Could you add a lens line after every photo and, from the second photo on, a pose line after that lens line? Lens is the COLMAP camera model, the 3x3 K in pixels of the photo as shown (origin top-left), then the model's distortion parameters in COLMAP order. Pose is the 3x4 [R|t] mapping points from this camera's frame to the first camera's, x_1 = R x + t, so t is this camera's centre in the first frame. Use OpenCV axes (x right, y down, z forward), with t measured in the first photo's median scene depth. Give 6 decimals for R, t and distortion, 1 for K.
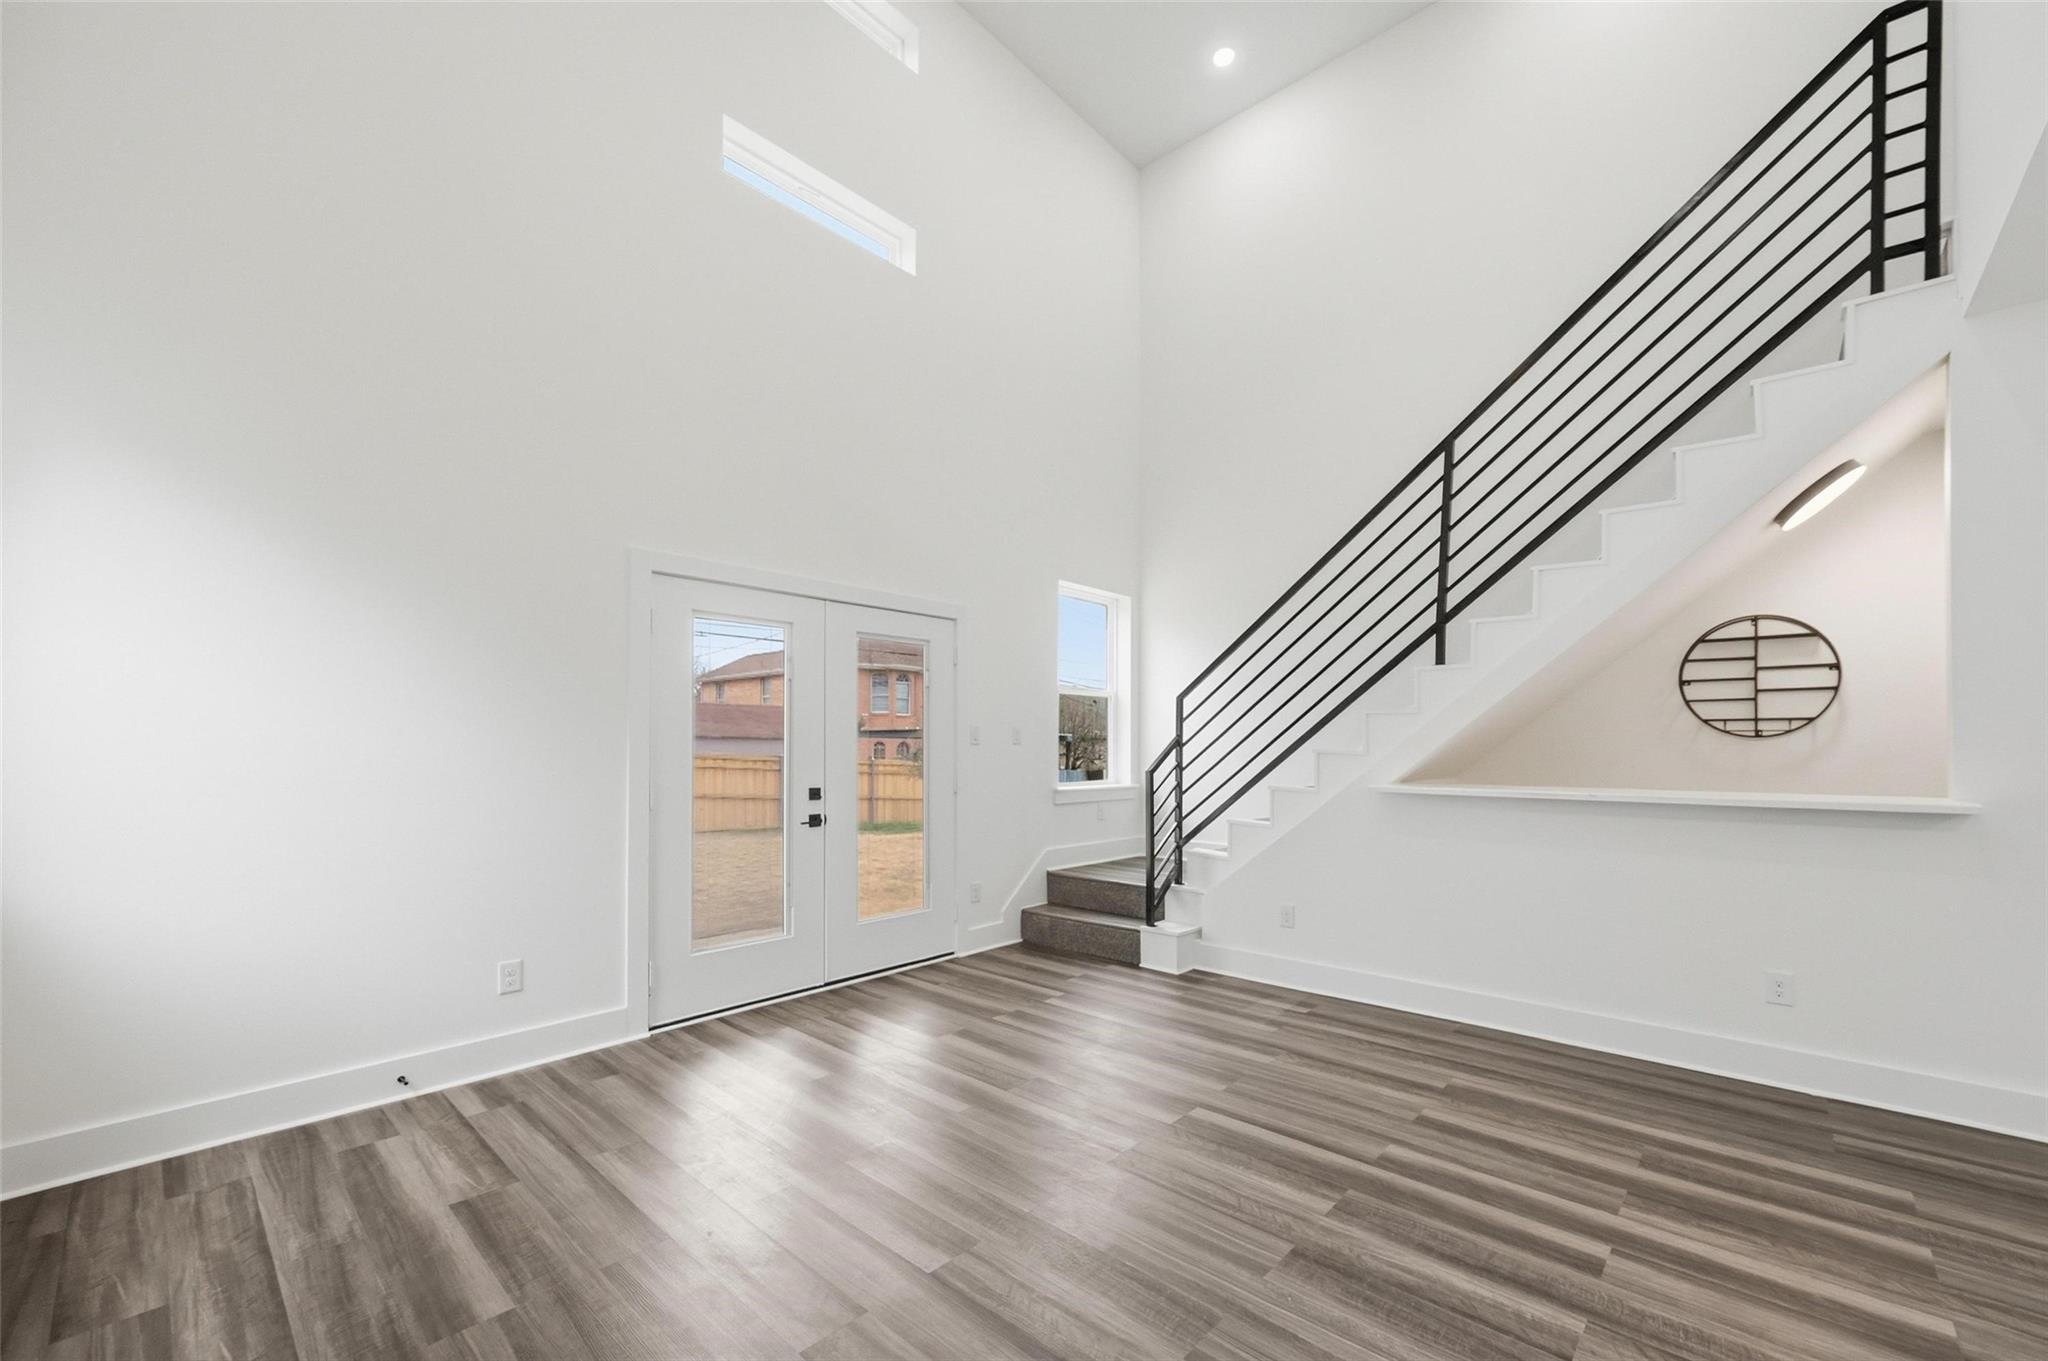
lens RADIAL K [[817.1, 0, 1025.0], [0, 817.1, 751.2], [0, 0, 1]] dist [-0.000803, 0.000045]
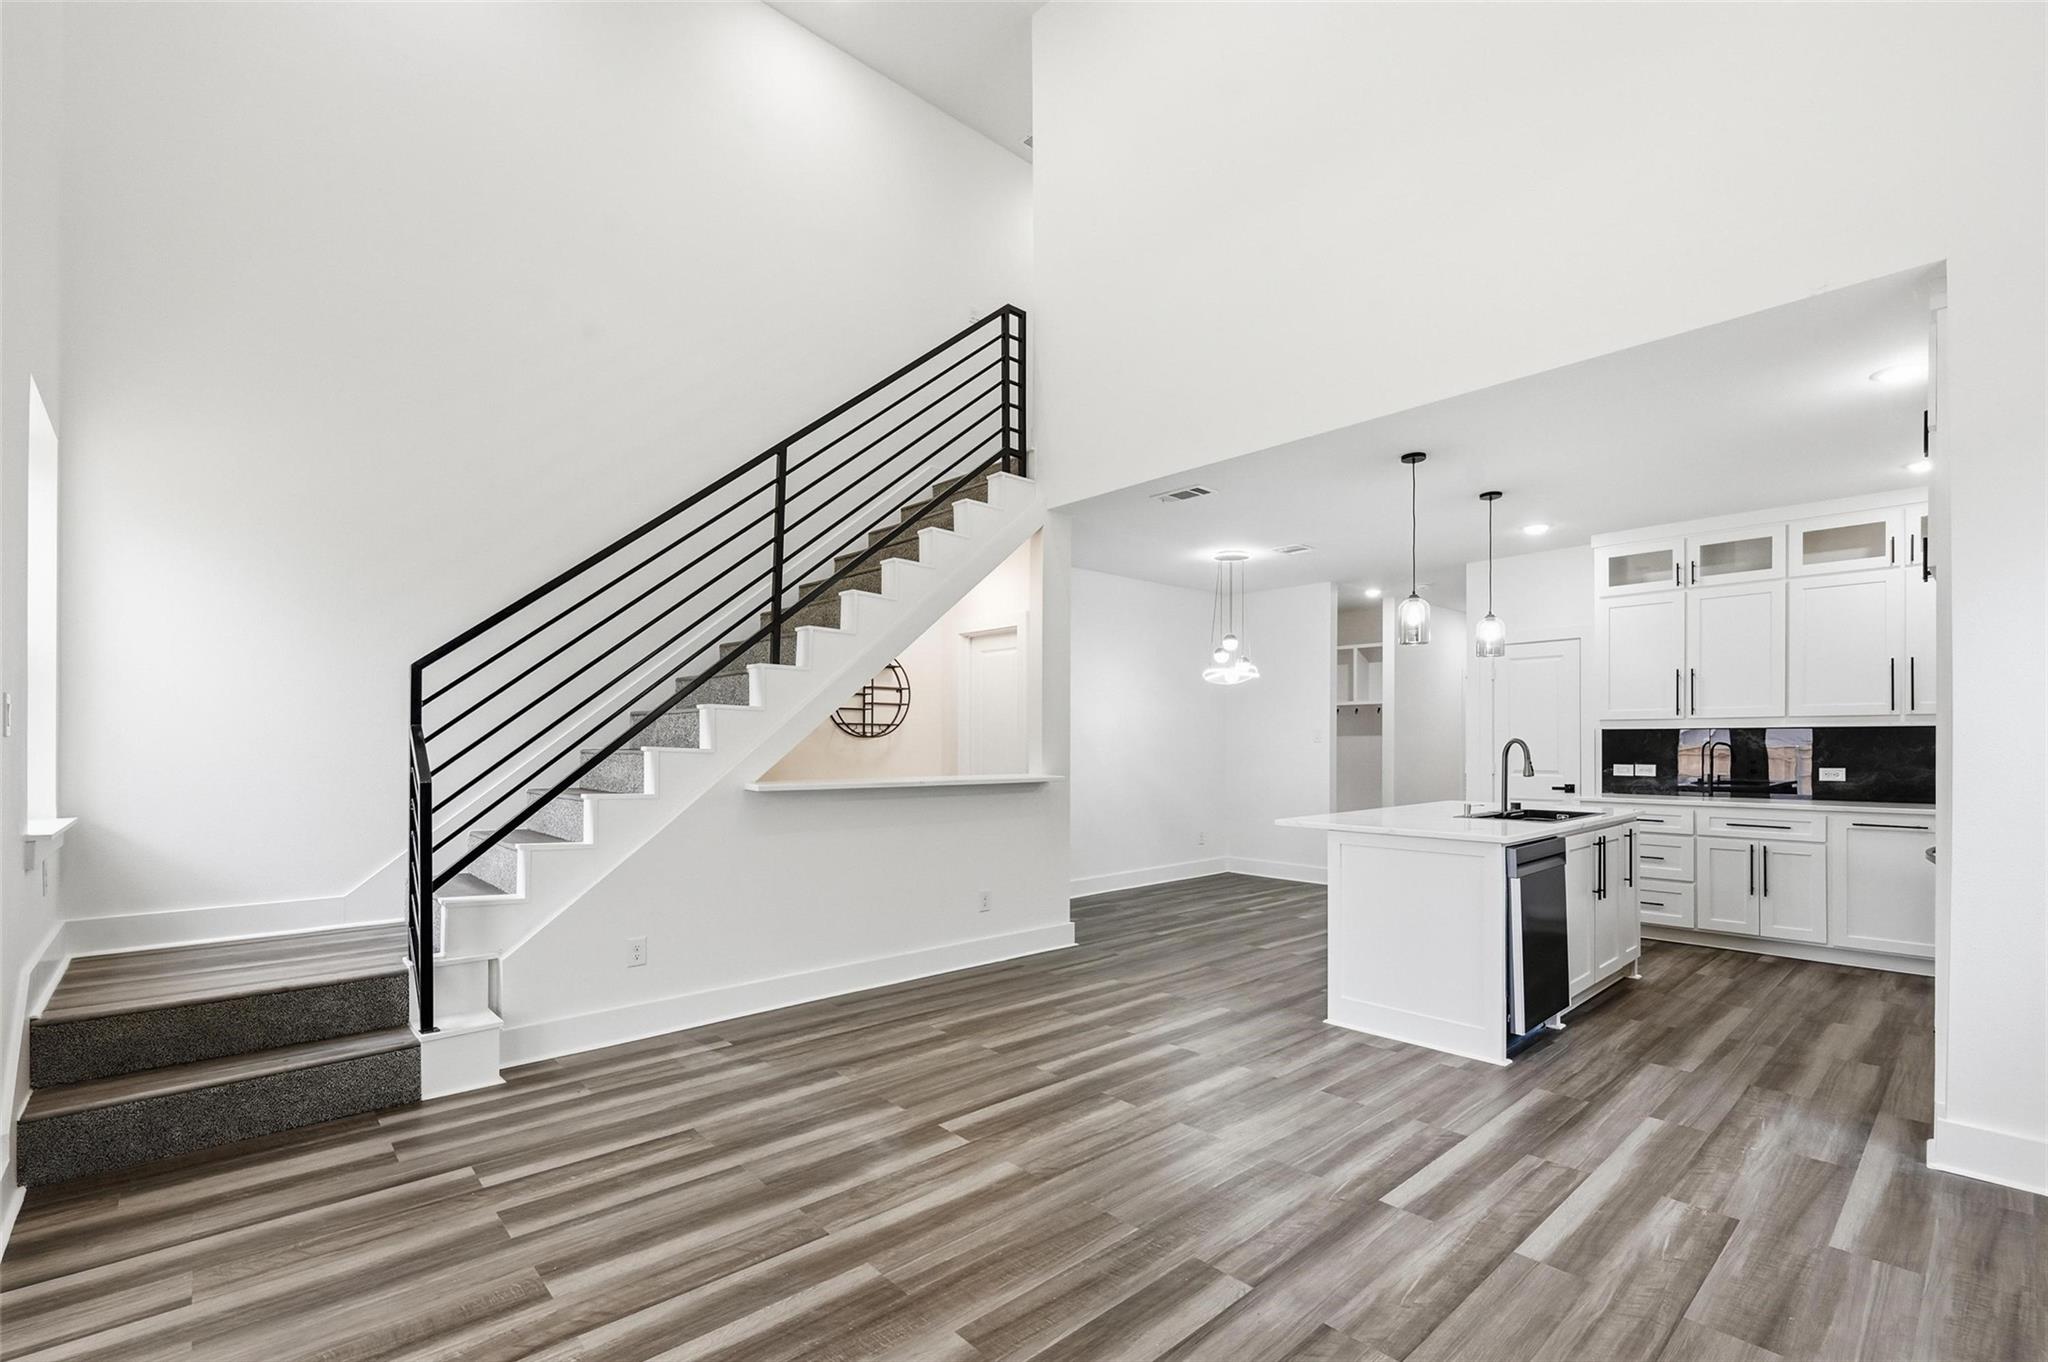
lens RADIAL K [[919.1, 0, 1025.0], [0, 919.1, 743.3], [0, 0, 1]] dist [-0.001307, 0.000102]
pose [[0.084922, 0.003261, 0.996382, -0.653185], [0.007057, 0.999968, -0.003875, 0.001123], [-0.996363, 0.007361, 0.084897, 0.631228]]
